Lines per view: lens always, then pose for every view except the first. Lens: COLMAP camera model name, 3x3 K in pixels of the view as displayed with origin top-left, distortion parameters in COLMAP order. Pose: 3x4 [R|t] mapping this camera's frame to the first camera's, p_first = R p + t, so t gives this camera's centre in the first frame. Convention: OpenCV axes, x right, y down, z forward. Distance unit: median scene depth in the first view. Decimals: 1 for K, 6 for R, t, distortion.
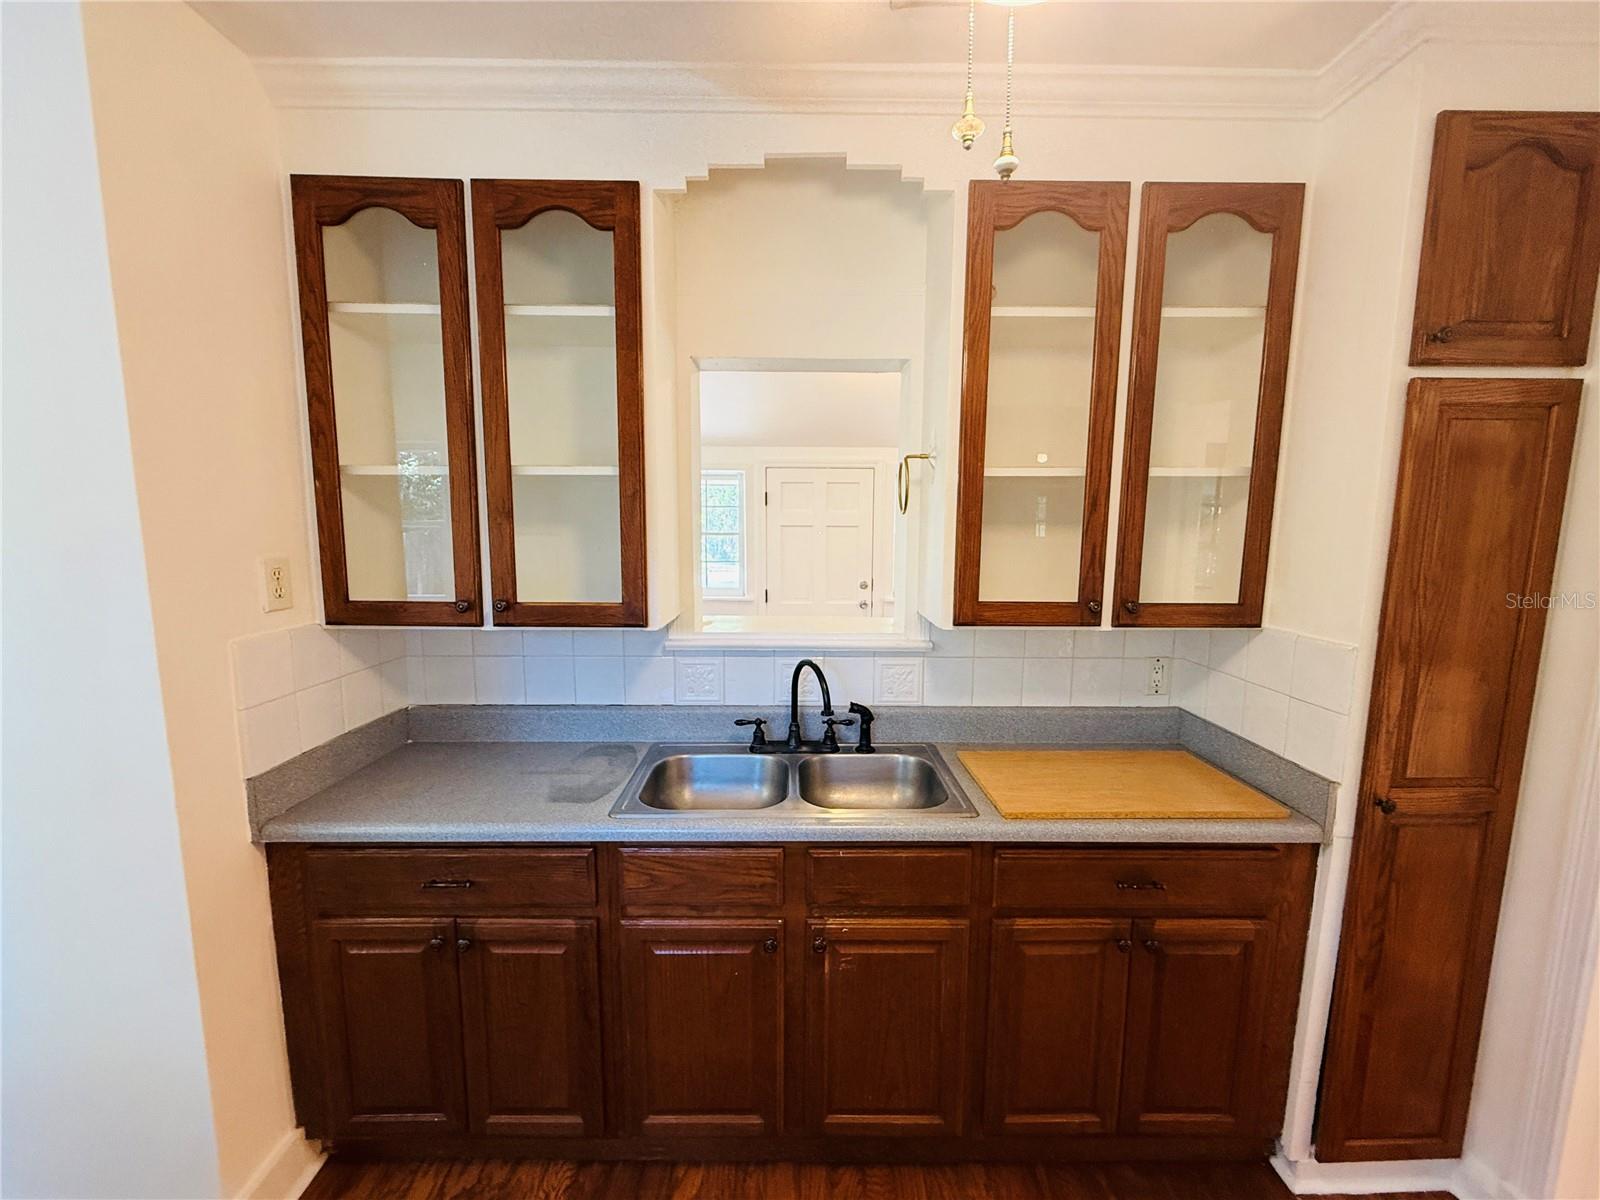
lens RADIAL K [[638.1, 0, 795.7], [0, 638.1, 597.8], [0, 0, 1]] dist [0.001562, -0.000102]
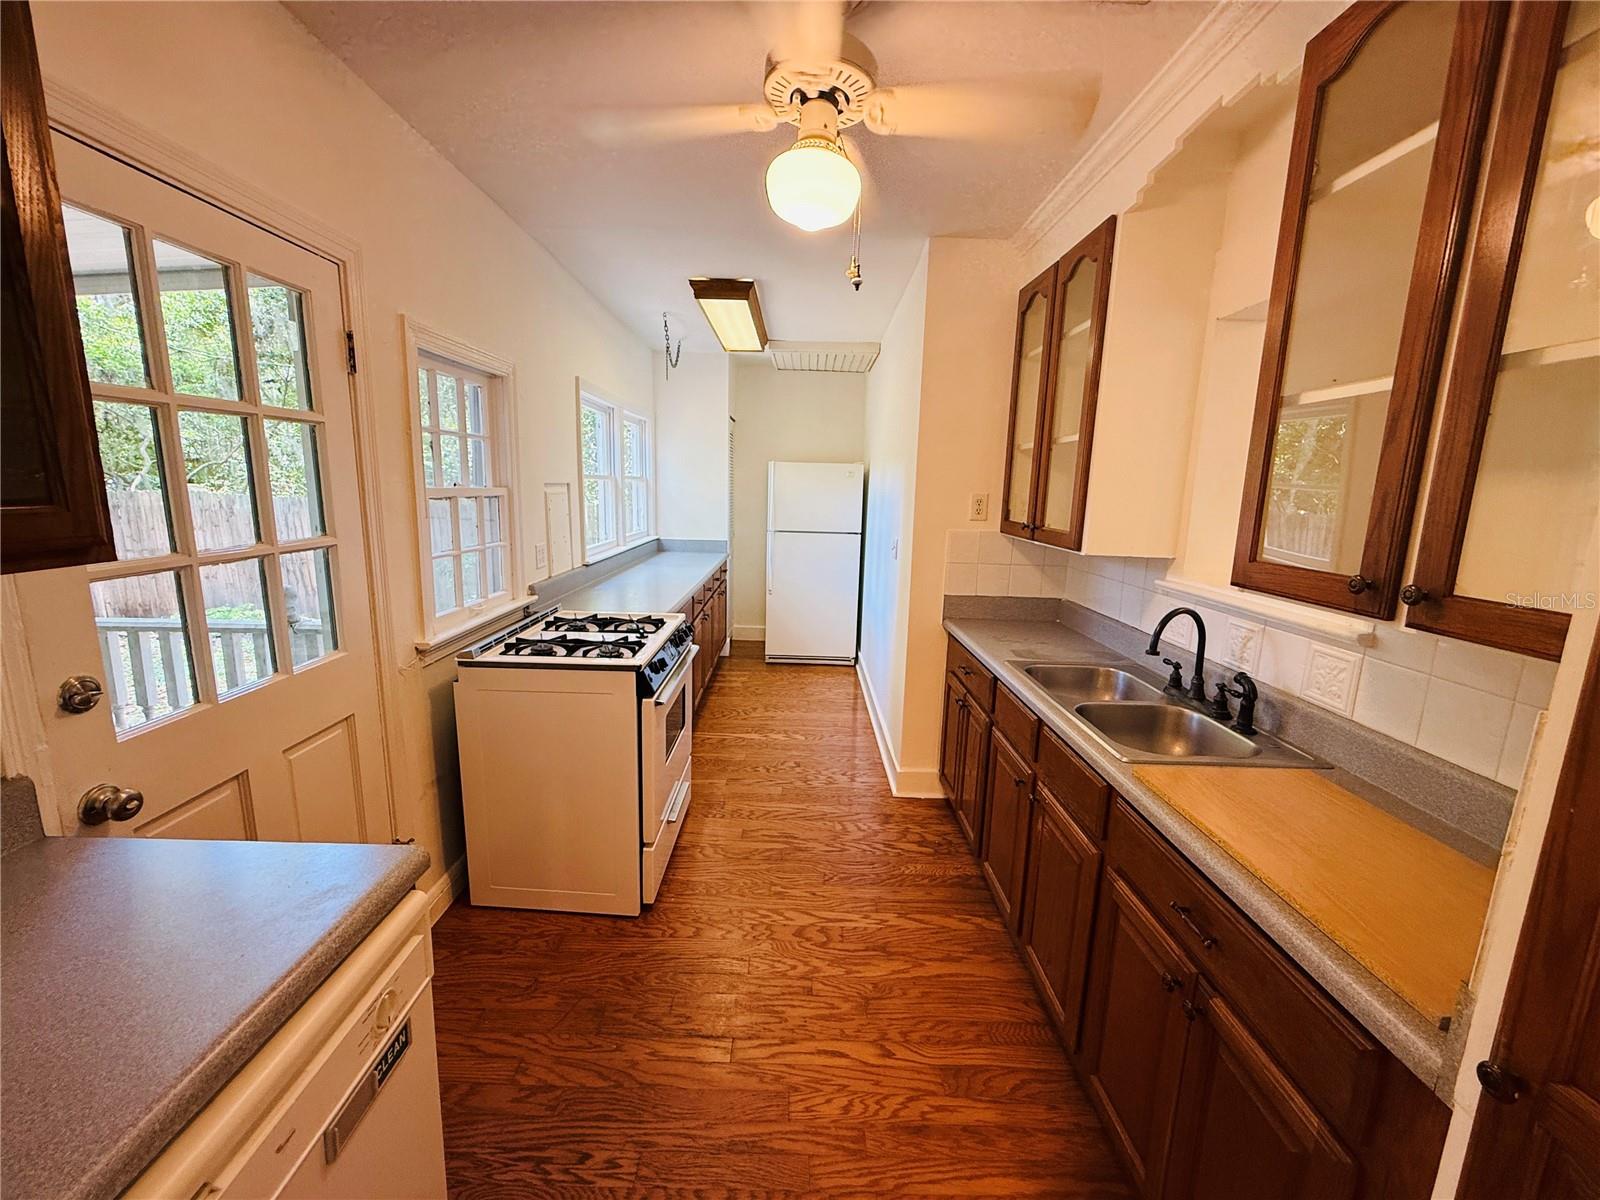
lens RADIAL K [[638.1, 0, 795.7], [0, 638.1, 597.8], [0, 0, 1]] dist [0.001562, -0.000102]
pose [[-0.005995, 0.168241, -0.985728, 0.993885], [-0.147650, 0.974792, 0.167272, 0.004463], [0.989021, 0.146546, 0.018997, 0.360112]]
